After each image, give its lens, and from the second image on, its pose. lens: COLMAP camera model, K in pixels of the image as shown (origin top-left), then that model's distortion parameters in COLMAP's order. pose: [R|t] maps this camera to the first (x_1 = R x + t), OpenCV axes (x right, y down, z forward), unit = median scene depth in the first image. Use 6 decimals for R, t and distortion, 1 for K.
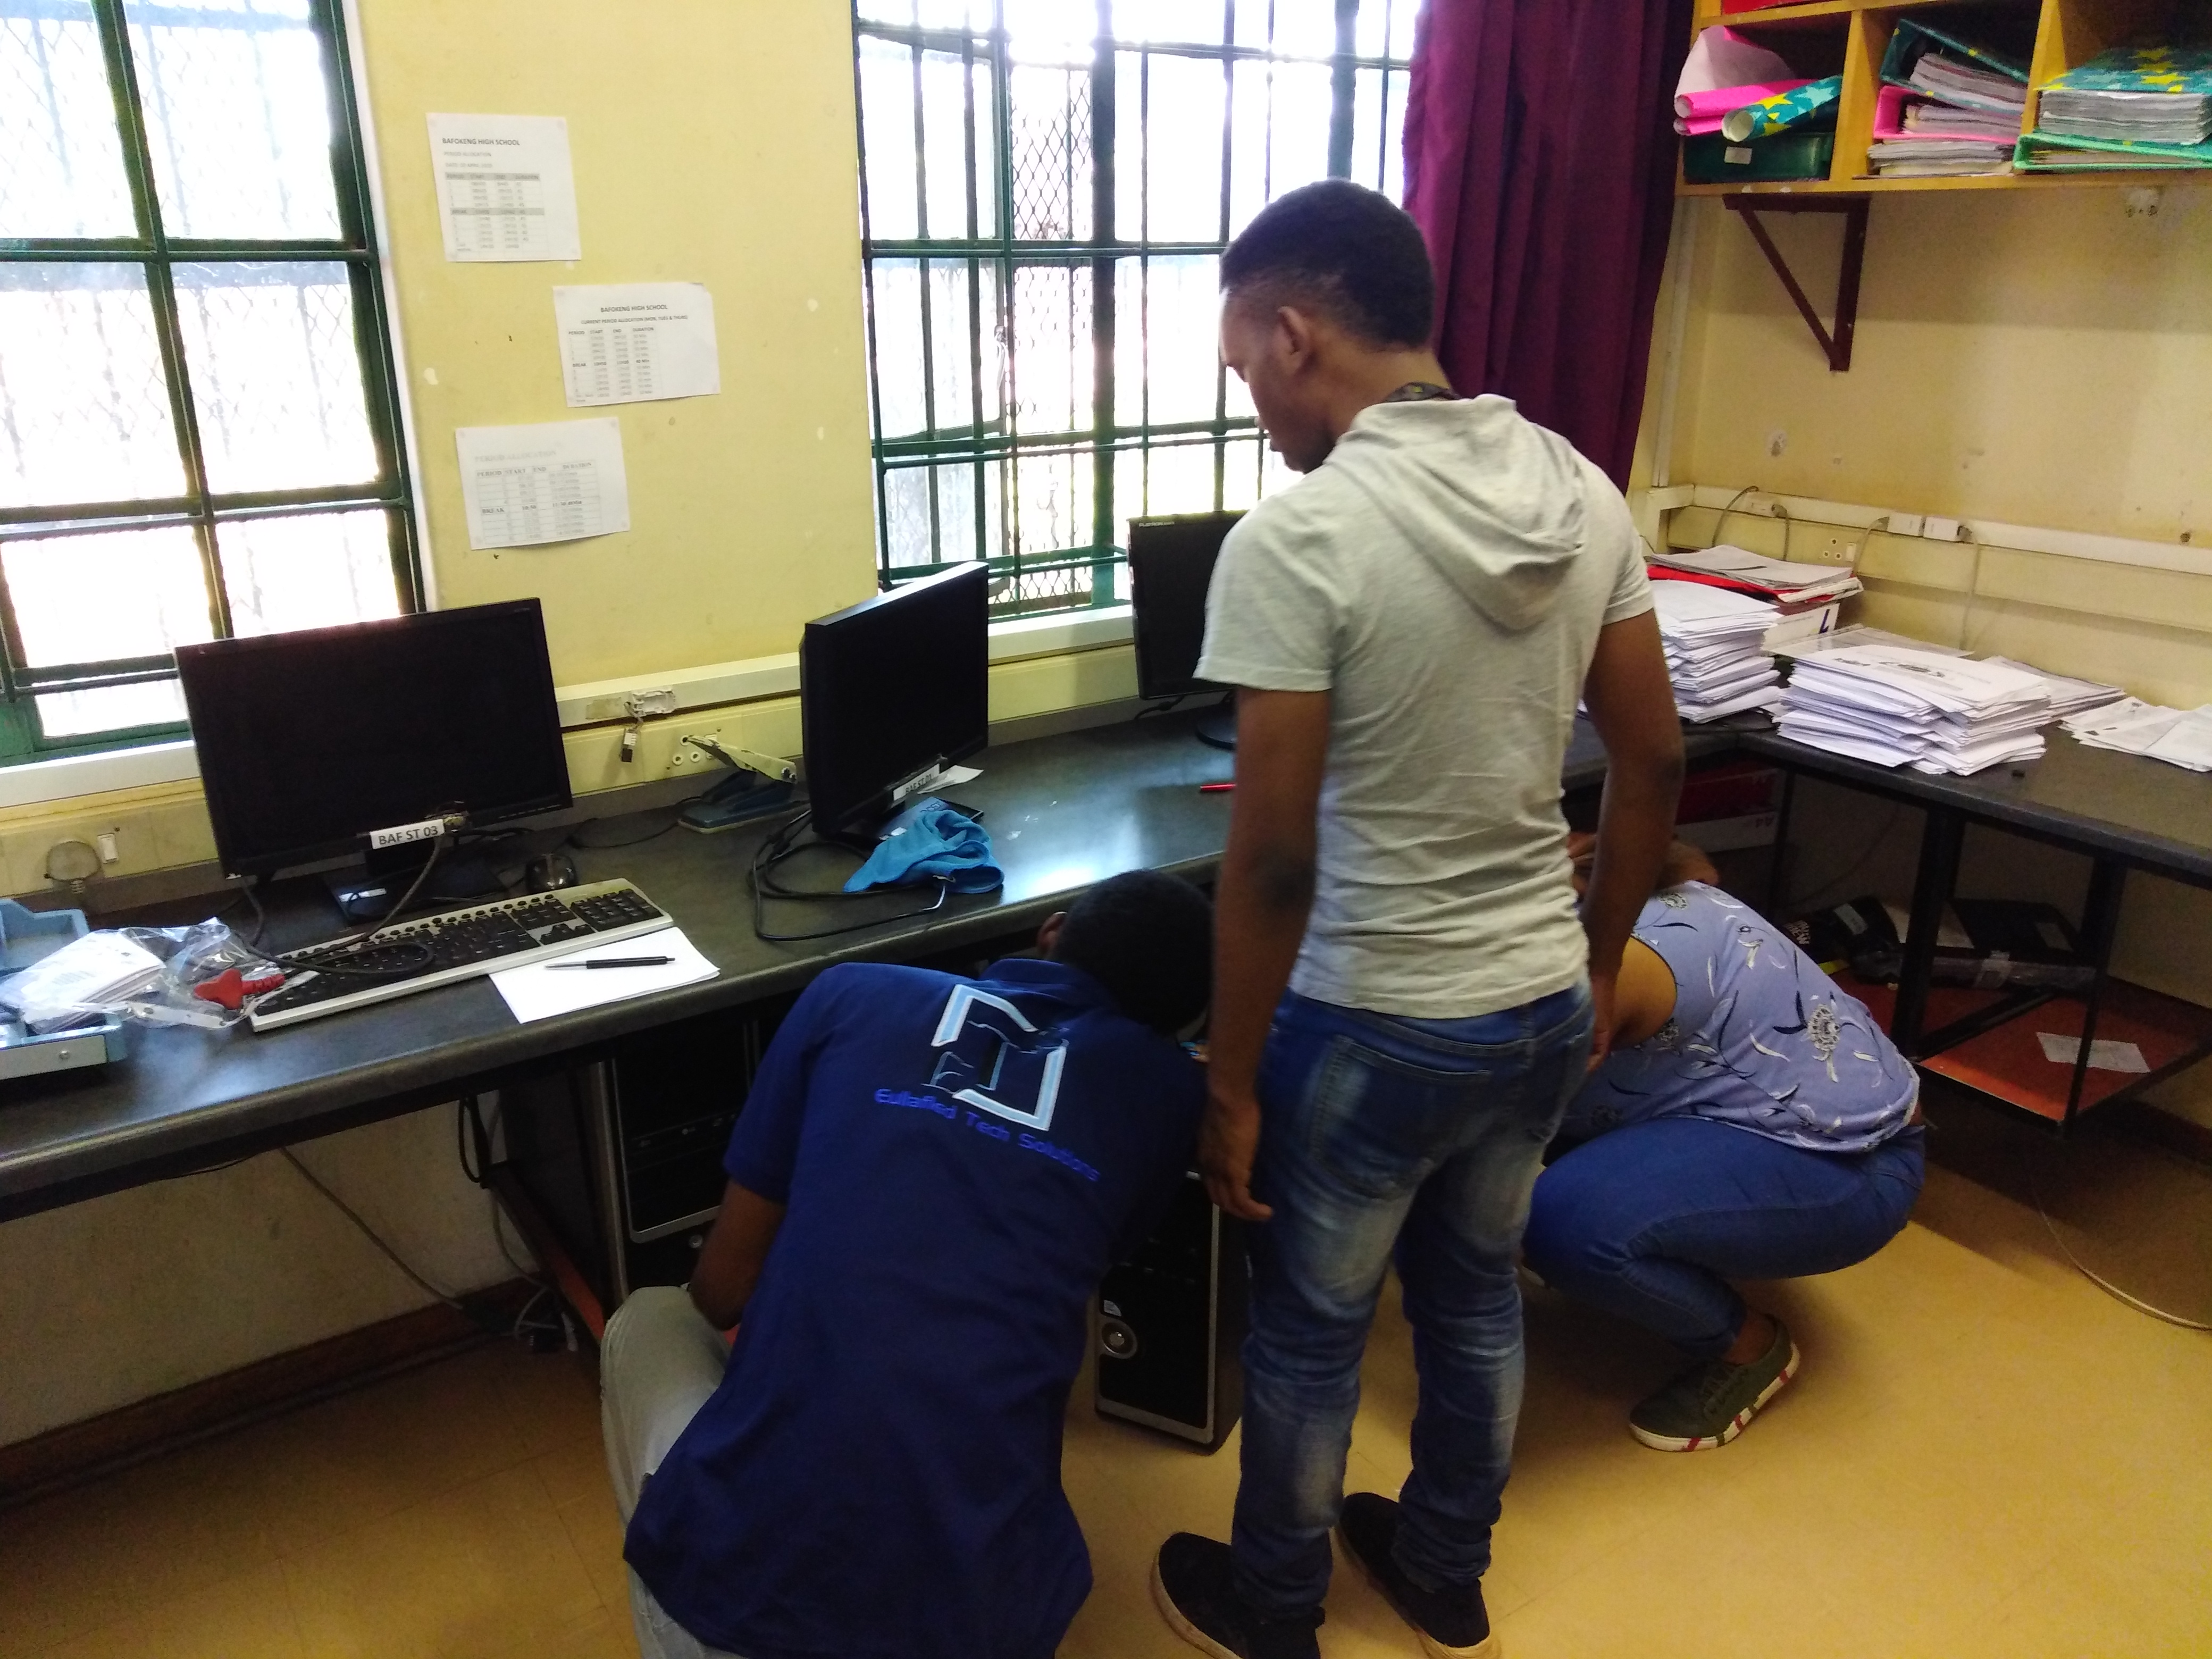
lens RADIAL K [[1659.2, 0, 1101.7], [0, 1659.2, 811.7], [0, 0, 1]] dist [0.017714, 0.002538]
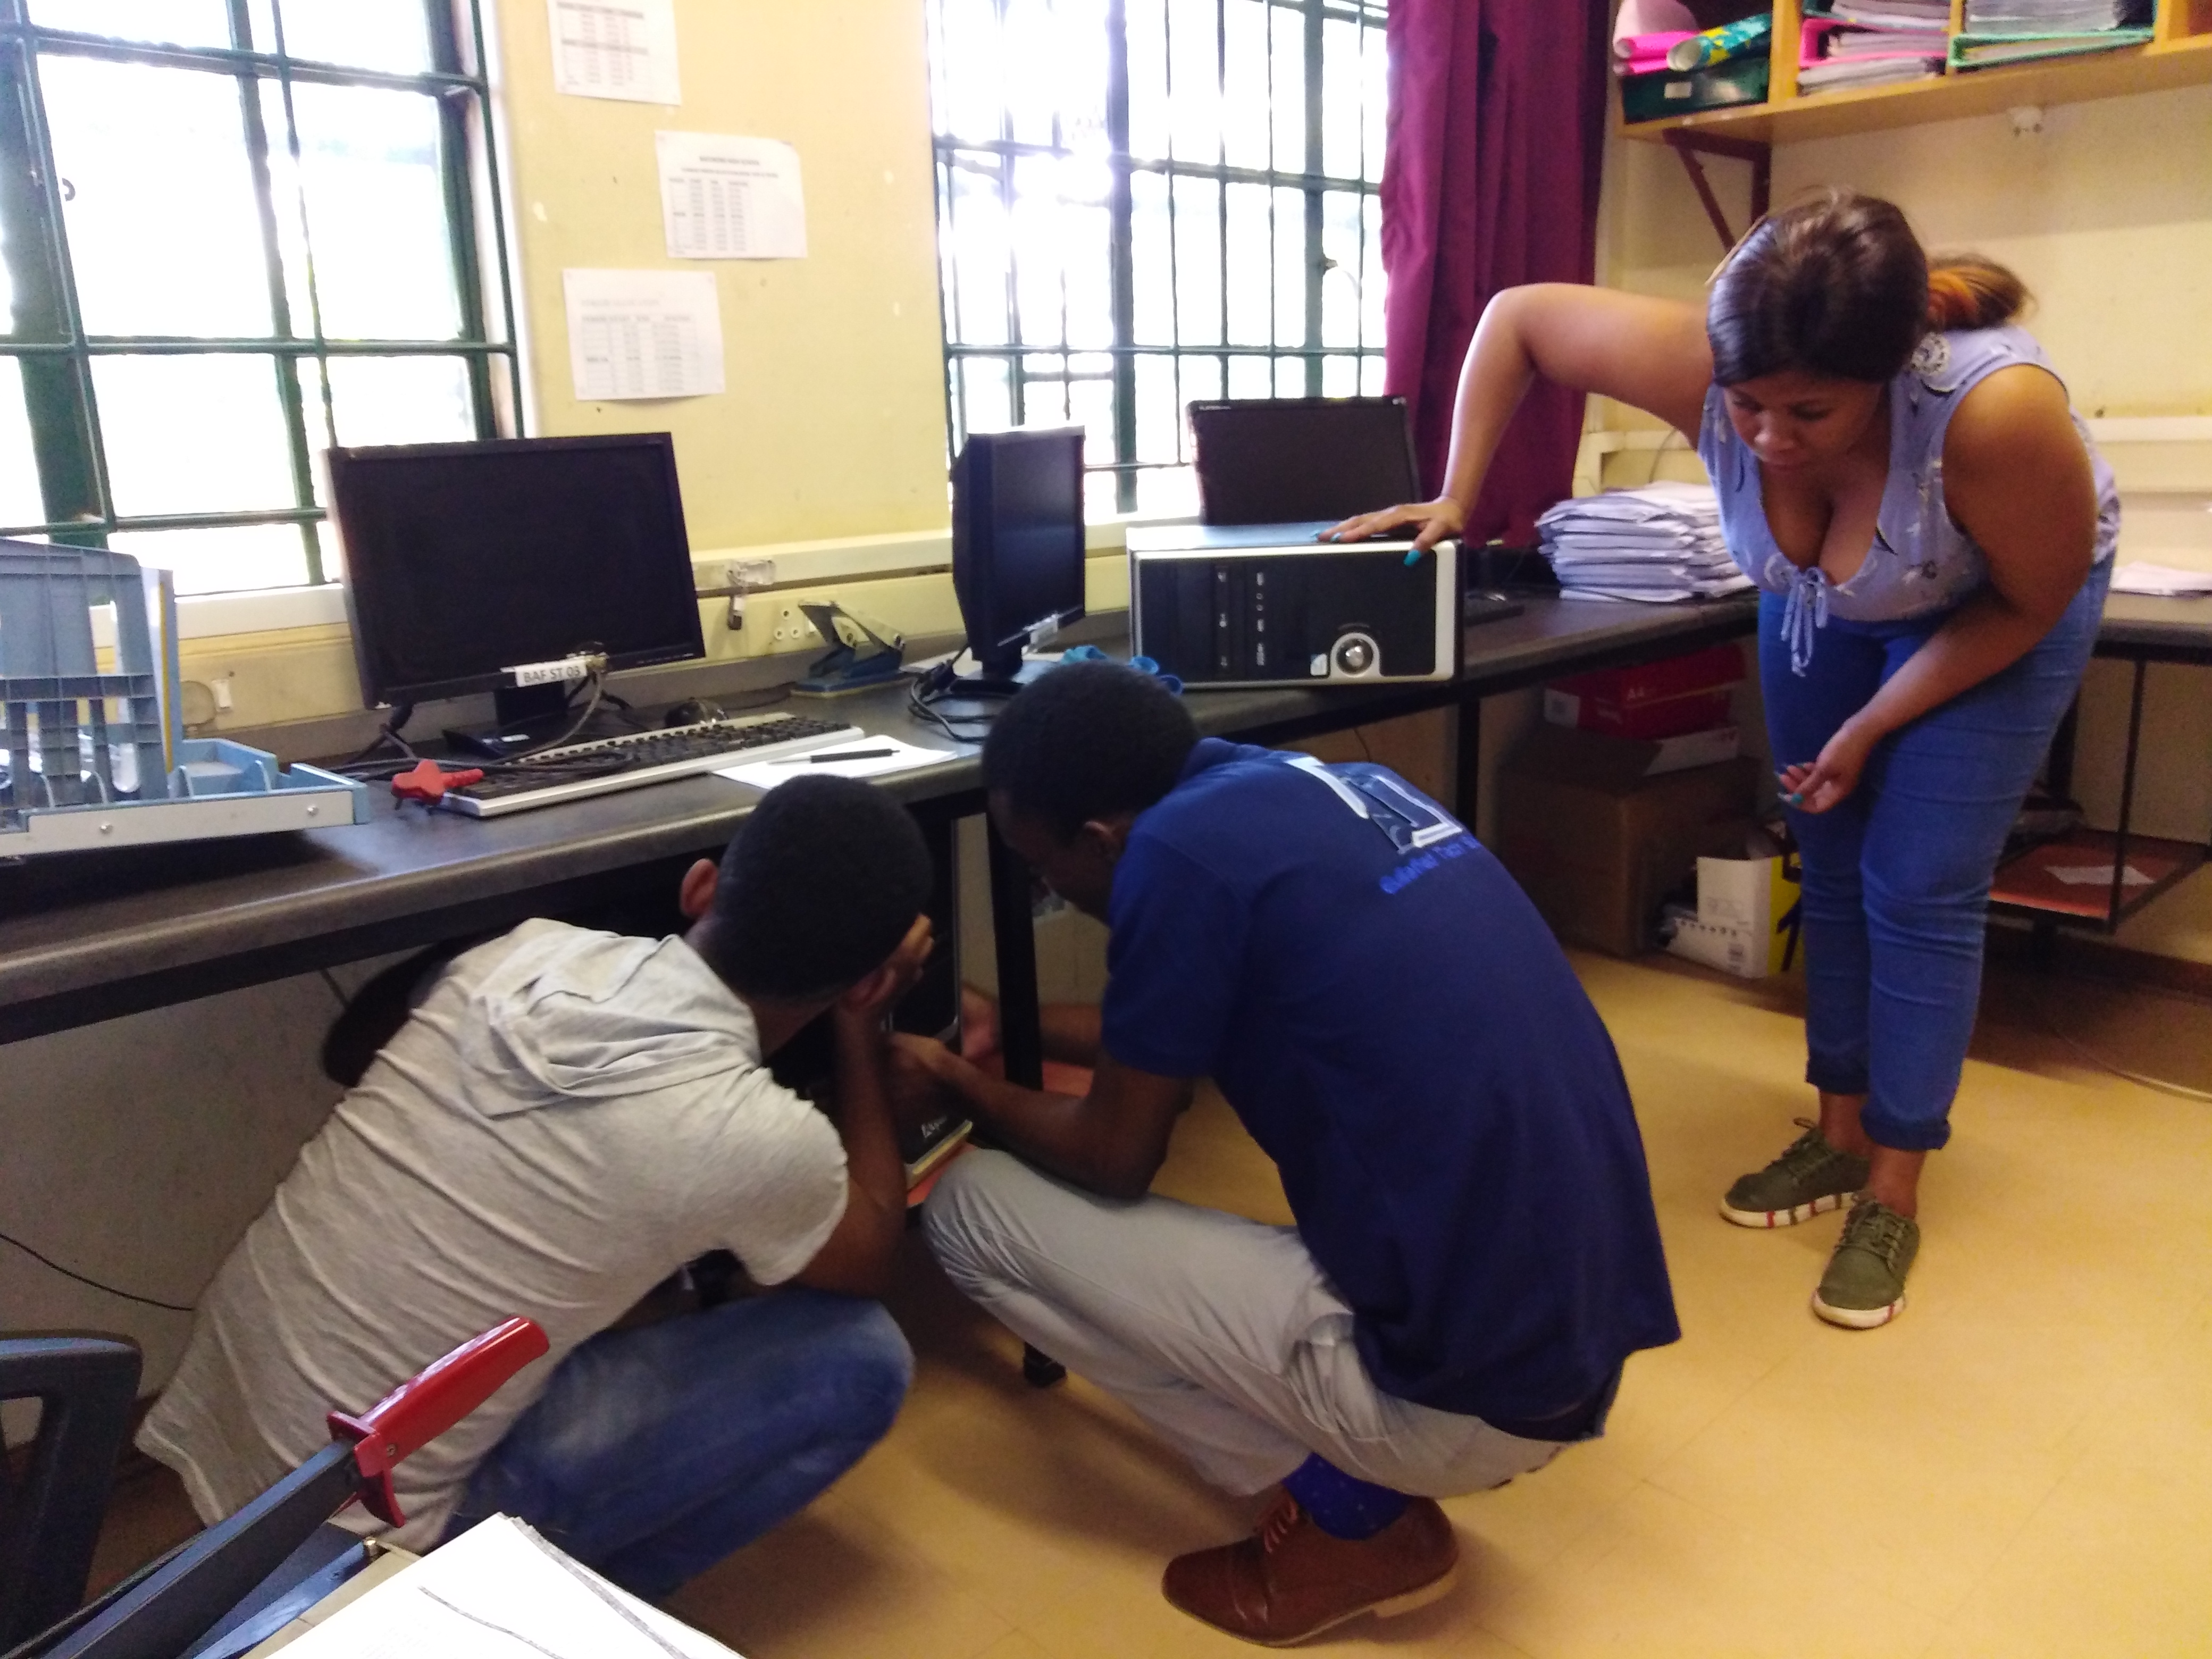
lens RADIAL K [[1678.2, 0, 1102.0], [0, 1678.2, 815.0], [0, 0, 1]] dist [0.009807, -0.002059]
pose [[0.985181, -0.065943, 0.158334, -0.241463], [0.081702, 0.992102, -0.095171, 0.185883], [-0.150808, 0.106697, 0.982788, 0.036856]]
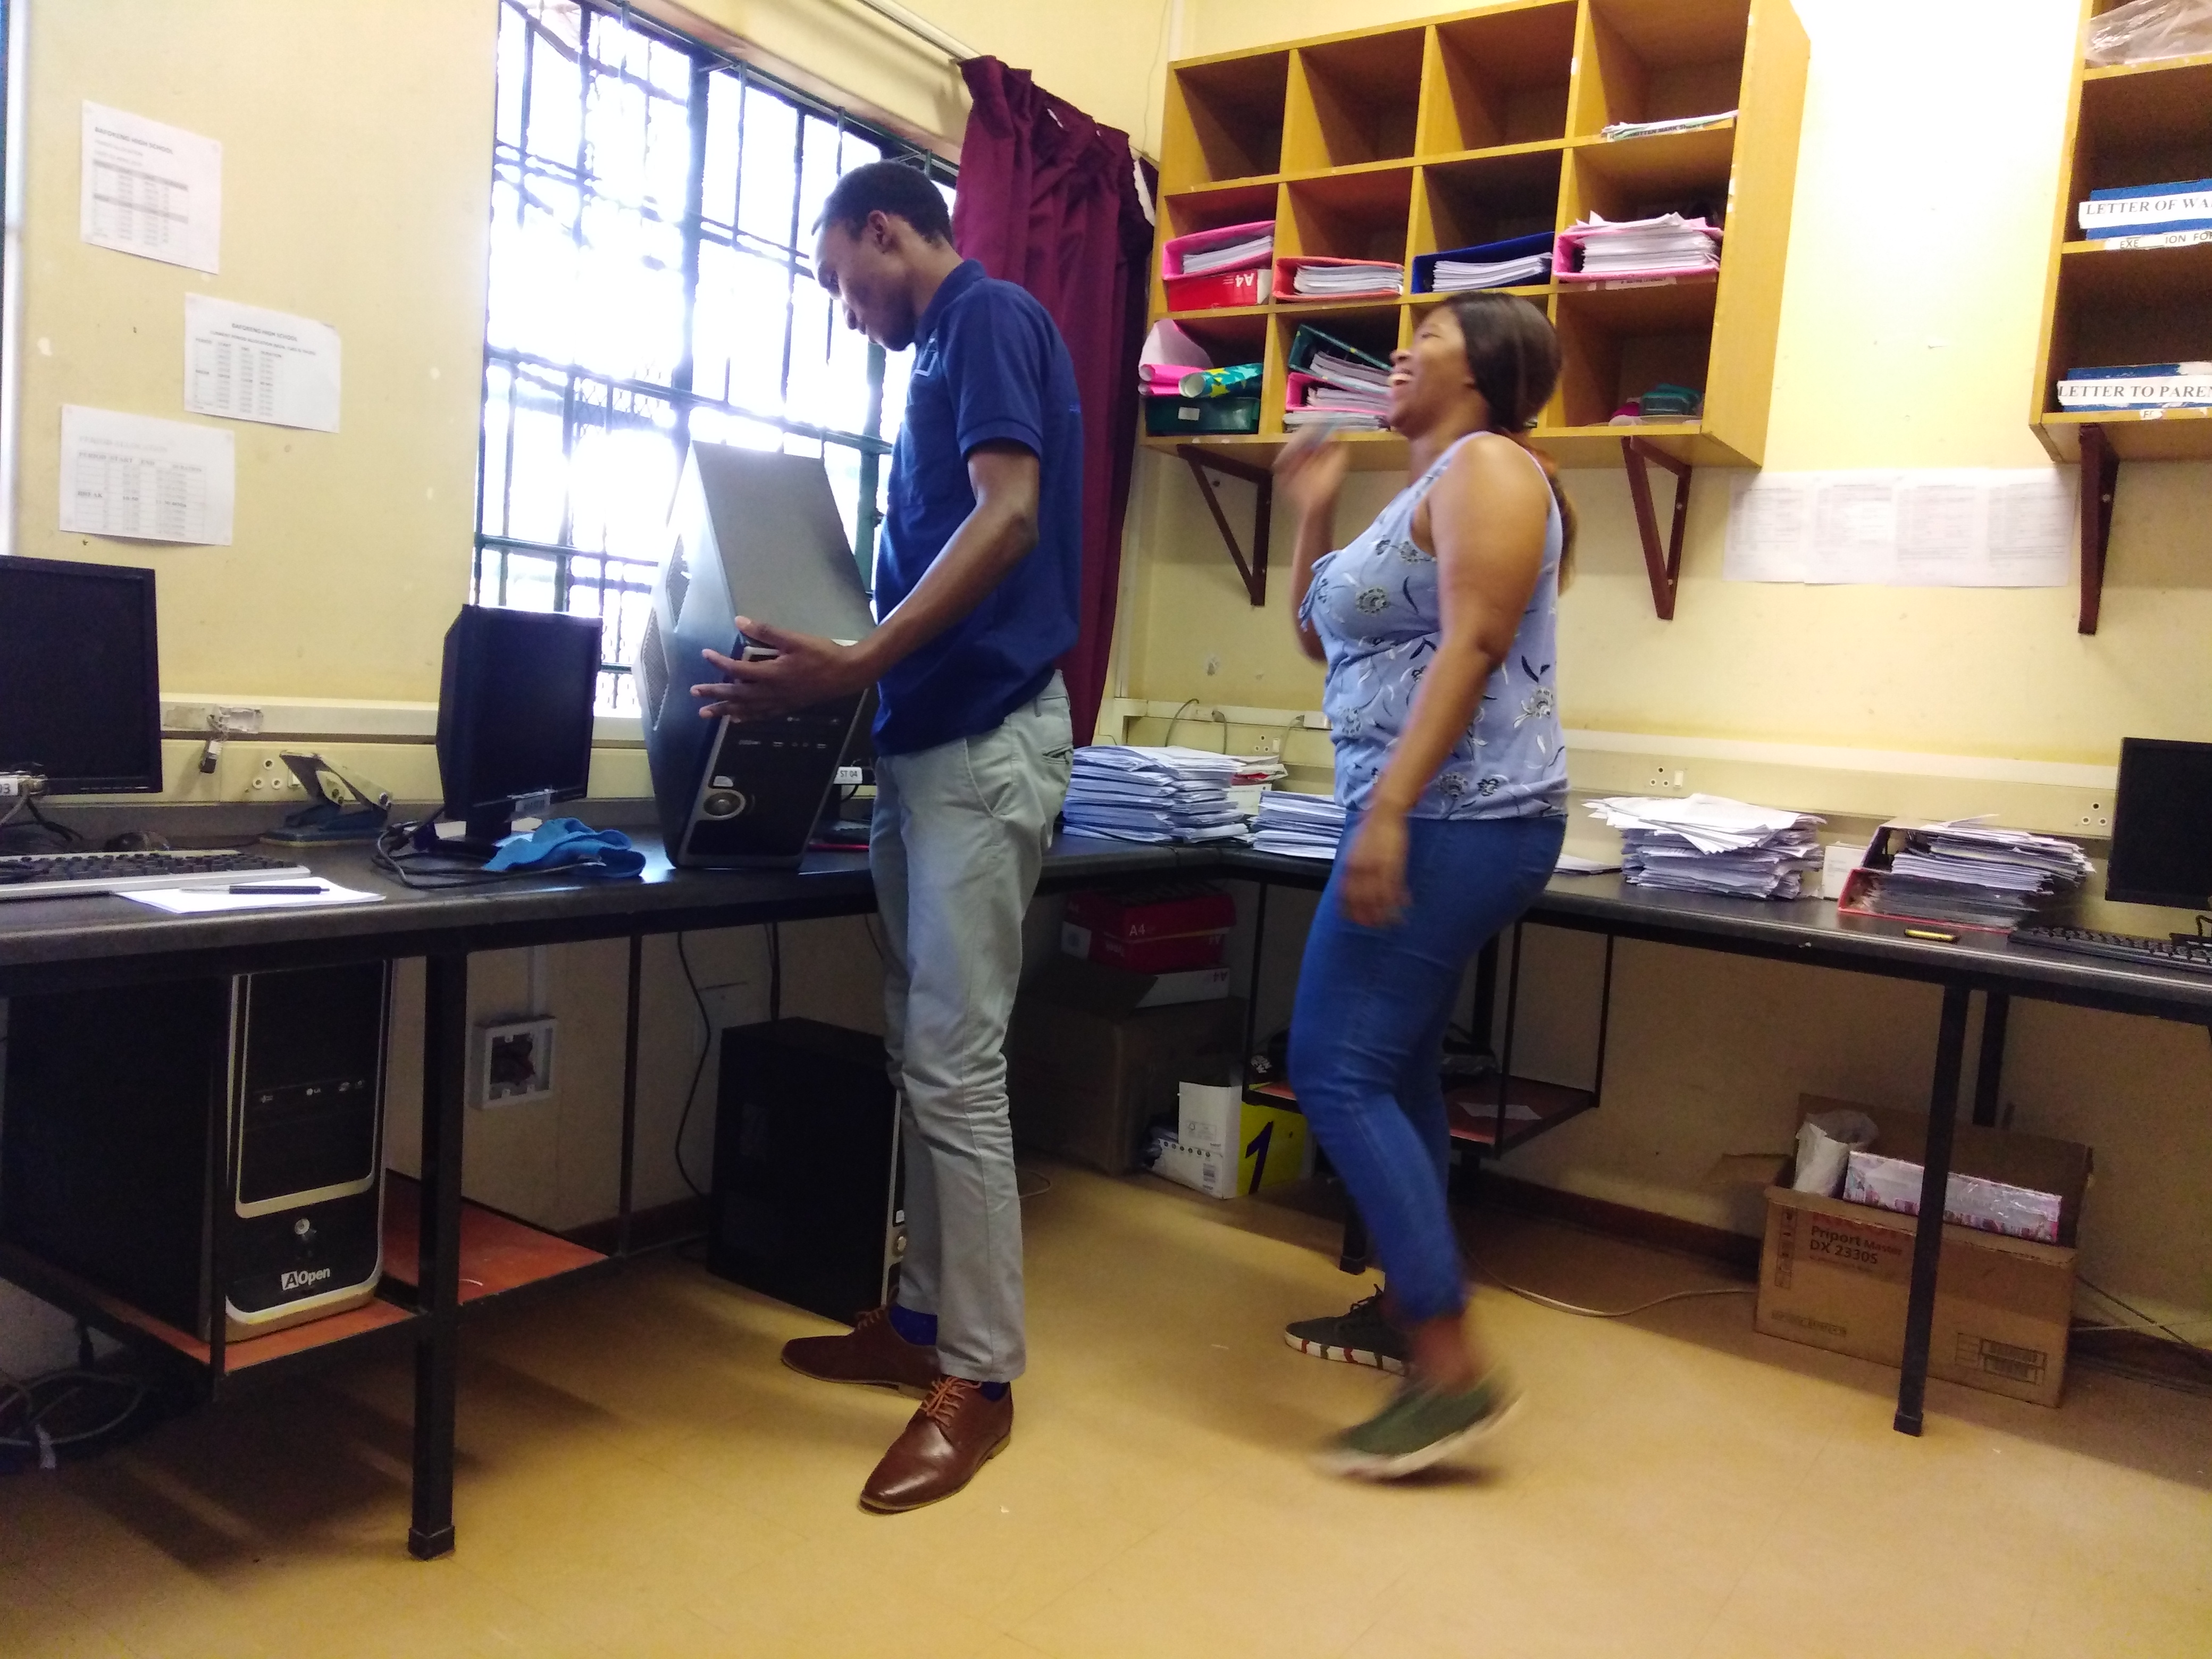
lens RADIAL K [[1650.1, 0, 1103.8], [0, 1650.1, 812.5], [0, 0, 1]] dist [0.023491, -0.003097]
pose [[0.926314, 0.047872, 0.373699, -0.166998], [0.044583, 0.970997, -0.234899, 0.241494], [-0.374105, 0.234251, 0.897314, -0.040332]]
